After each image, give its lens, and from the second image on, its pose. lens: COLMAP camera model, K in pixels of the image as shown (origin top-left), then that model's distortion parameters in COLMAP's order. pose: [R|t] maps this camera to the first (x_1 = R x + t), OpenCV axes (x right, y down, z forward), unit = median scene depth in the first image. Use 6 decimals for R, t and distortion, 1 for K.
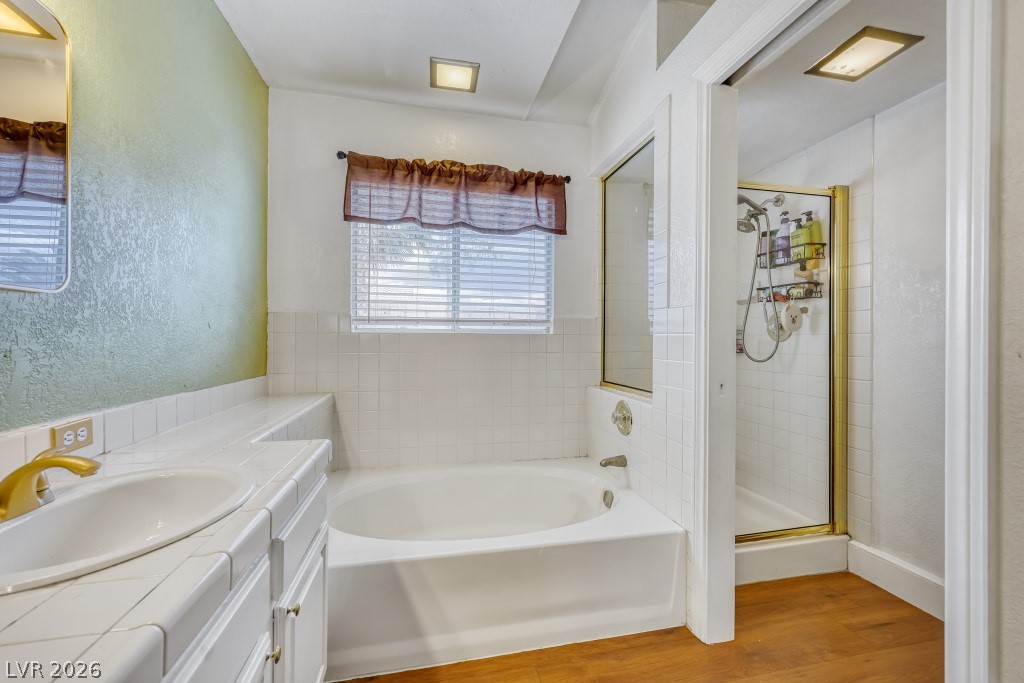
lens RADIAL K [[413.3, 0, 513.0], [0, 413.3, 340.8], [0, 0, 1]] dist [0.000907, 0.000072]
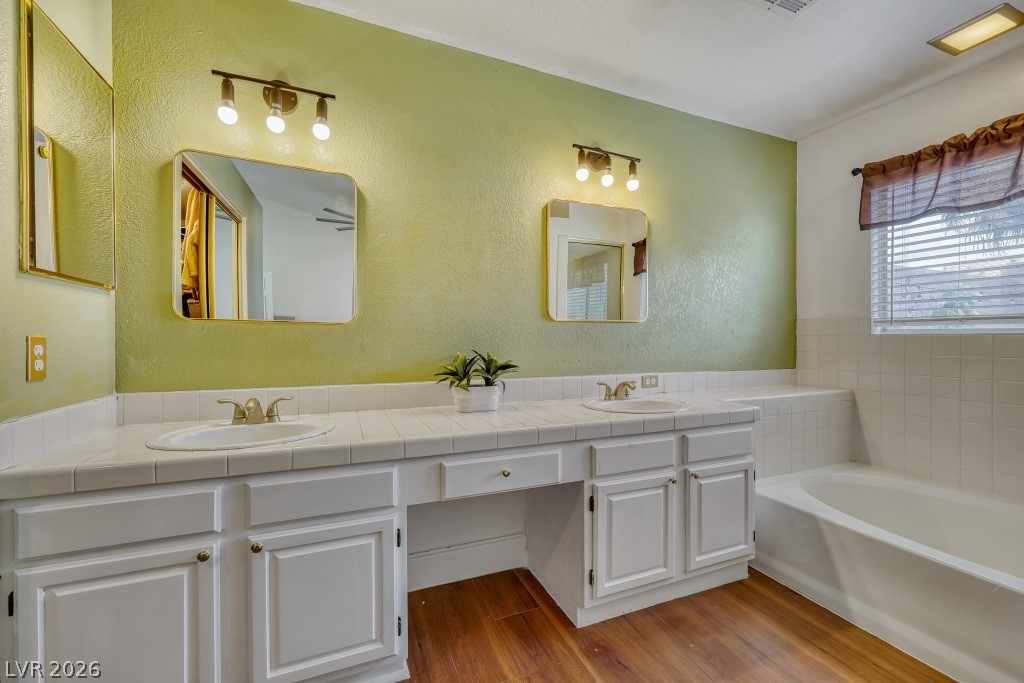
lens RADIAL K [[413.3, 0, 510.7], [0, 413.3, 344.0], [0, 0, 1]] dist [0.000907, 0.000072]
pose [[0.191461, 0.006022, -0.981482, 0.478519], [-0.005403, 0.999972, 0.005081, 0.004623], [0.981485, 0.004330, 0.191489, -0.100859]]
